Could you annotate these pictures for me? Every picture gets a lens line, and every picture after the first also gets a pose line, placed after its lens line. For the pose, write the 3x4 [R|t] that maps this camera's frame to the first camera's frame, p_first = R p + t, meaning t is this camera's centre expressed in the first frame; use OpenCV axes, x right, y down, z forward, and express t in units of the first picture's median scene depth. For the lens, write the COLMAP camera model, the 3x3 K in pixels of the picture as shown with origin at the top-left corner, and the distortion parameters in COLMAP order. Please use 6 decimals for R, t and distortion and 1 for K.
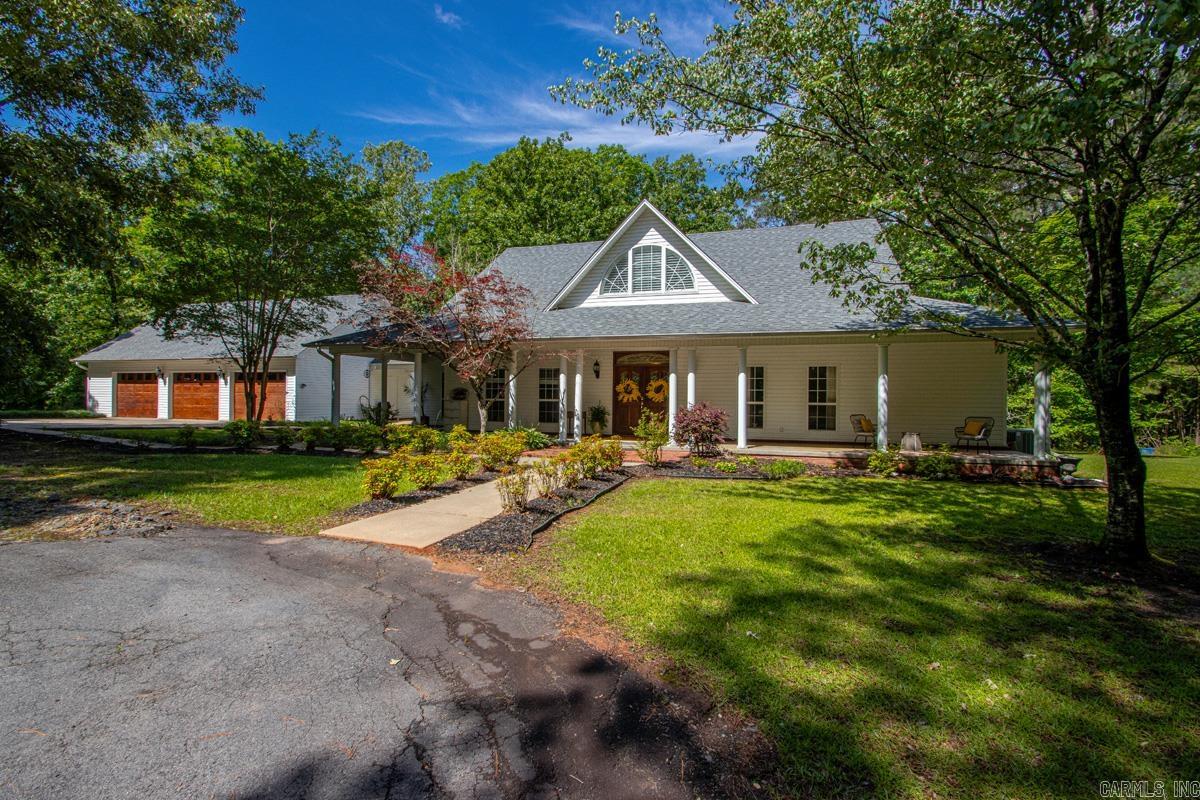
lens RADIAL K [[564.0, 0, 590.0], [0, 564.0, 402.6], [0, 0, 1]] dist [0.008294, -0.010427]
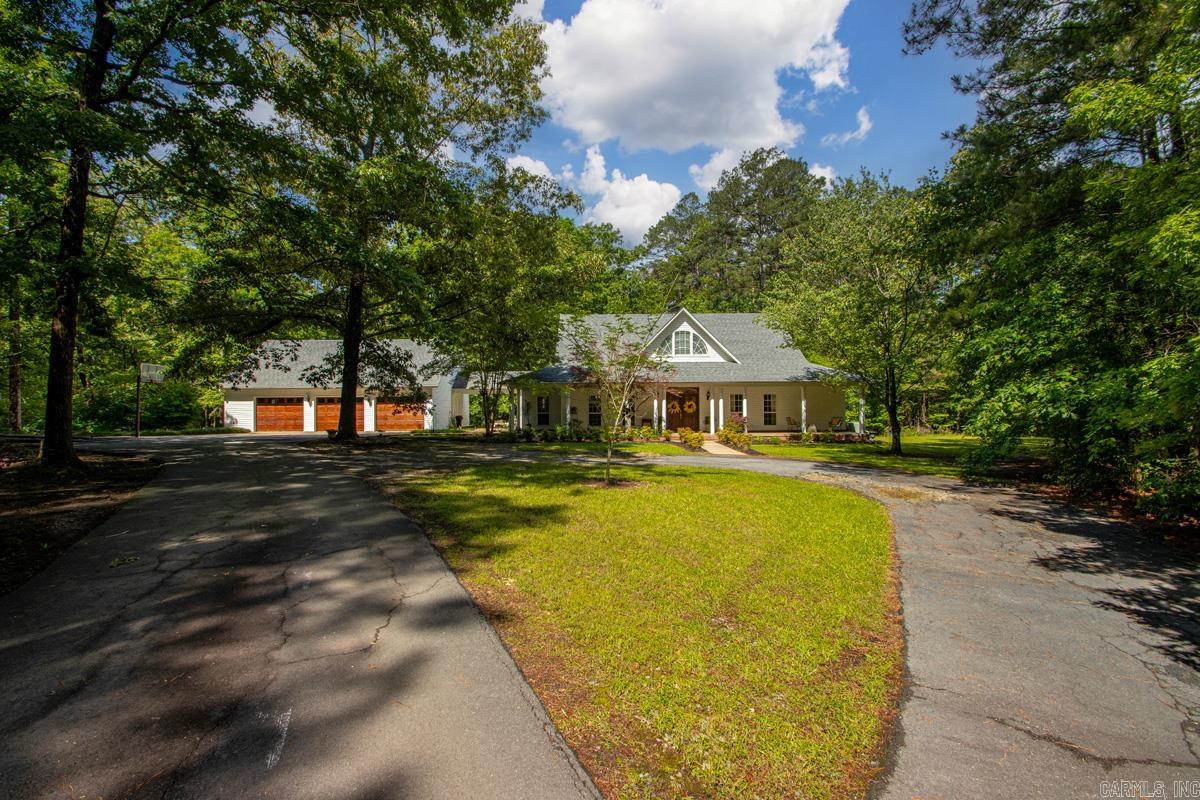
lens RADIAL K [[564.0, 0, 590.7], [0, 564.0, 406.0], [0, 0, 1]] dist [0.008294, -0.010427]
pose [[0.955656, -0.015633, 0.294069, -0.756581], [0.017412, 0.999843, -0.003433, -0.023253], [-0.293969, 0.008401, 0.955778, -0.722009]]
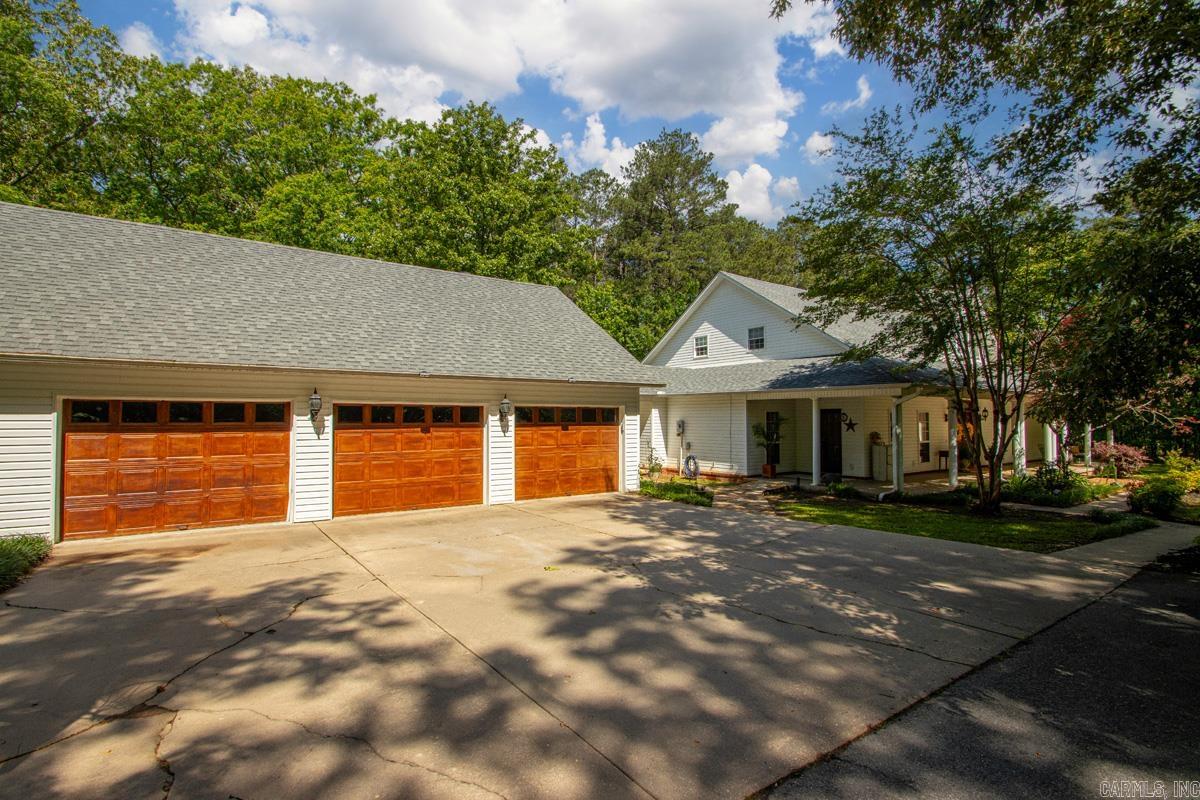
lens RADIAL K [[564.0, 0, 590.1], [0, 564.0, 398.4], [0, 0, 1]] dist [0.008294, -0.010427]
pose [[0.601413, 0.021935, 0.798637, -1.420704], [0.010477, 0.999321, -0.035336, -0.059601], [-0.798870, 0.029619, 0.600775, 0.900231]]
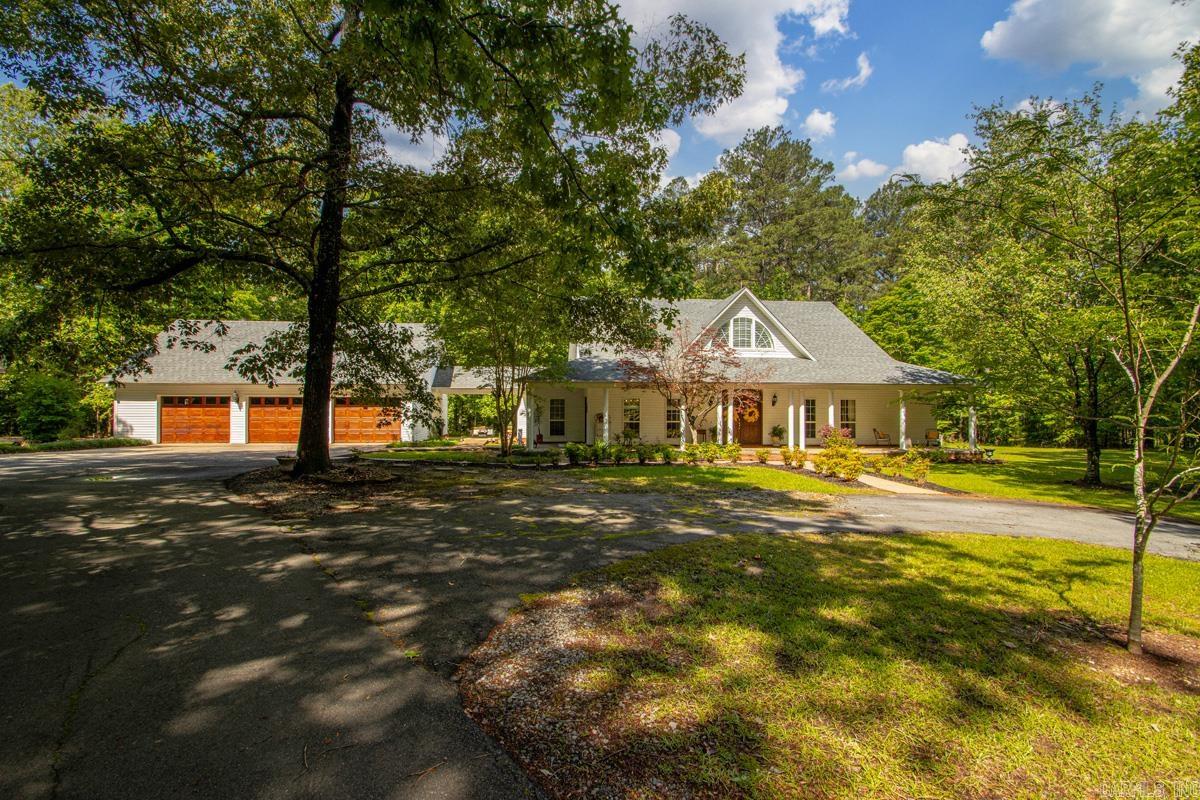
lens RADIAL K [[564.0, 0, 589.8], [0, 564.0, 399.1], [0, 0, 1]] dist [0.008294, -0.010427]
pose [[0.921666, -0.001687, 0.387981, -0.850836], [0.008214, 0.999851, -0.015164, -0.042620], [-0.387898, 0.017162, 0.921543, -0.215384]]
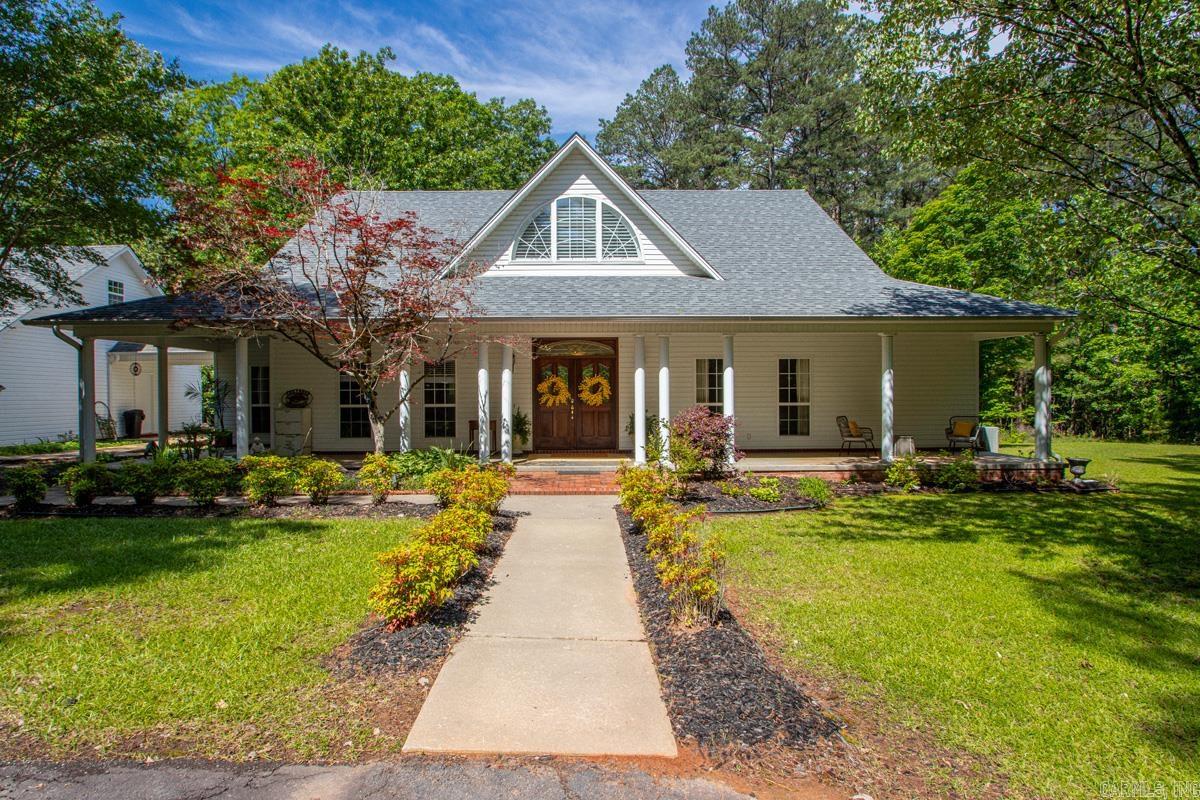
lens RADIAL K [[662.2, 0, 590.1], [0, 662.2, 403.4], [0, 0, 1]] dist [-0.010341, -0.007855]
pose [[0.947369, -0.020762, 0.319469, -0.168536], [0.018050, 0.999772, 0.011447, -0.013745], [-0.319633, -0.005078, 0.947528, 0.158132]]
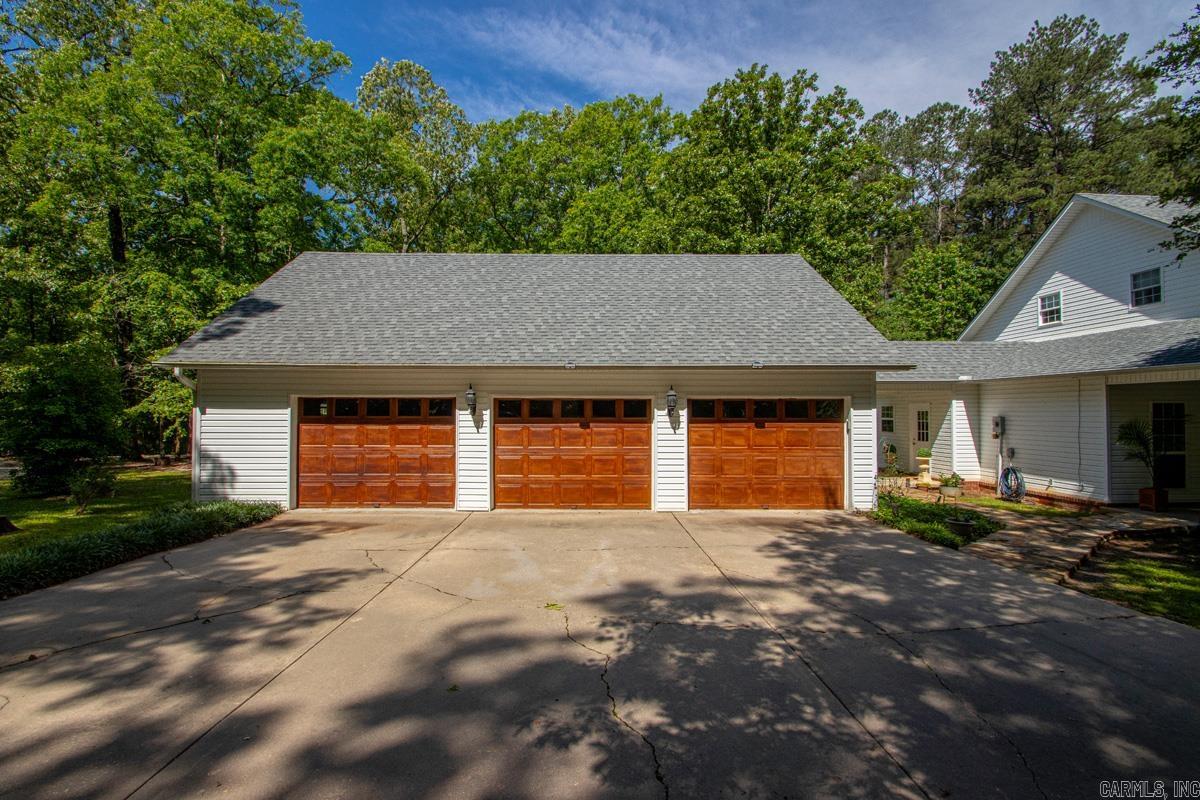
lens RADIAL K [[564.0, 0, 590.9], [0, 564.0, 397.1], [0, 0, 1]] dist [0.008294, -0.010427]
pose [[0.946795, 0.003223, 0.321821, -1.199674], [0.007209, 0.999487, -0.031217, -0.059451], [-0.321756, 0.031876, 0.946286, 0.861716]]
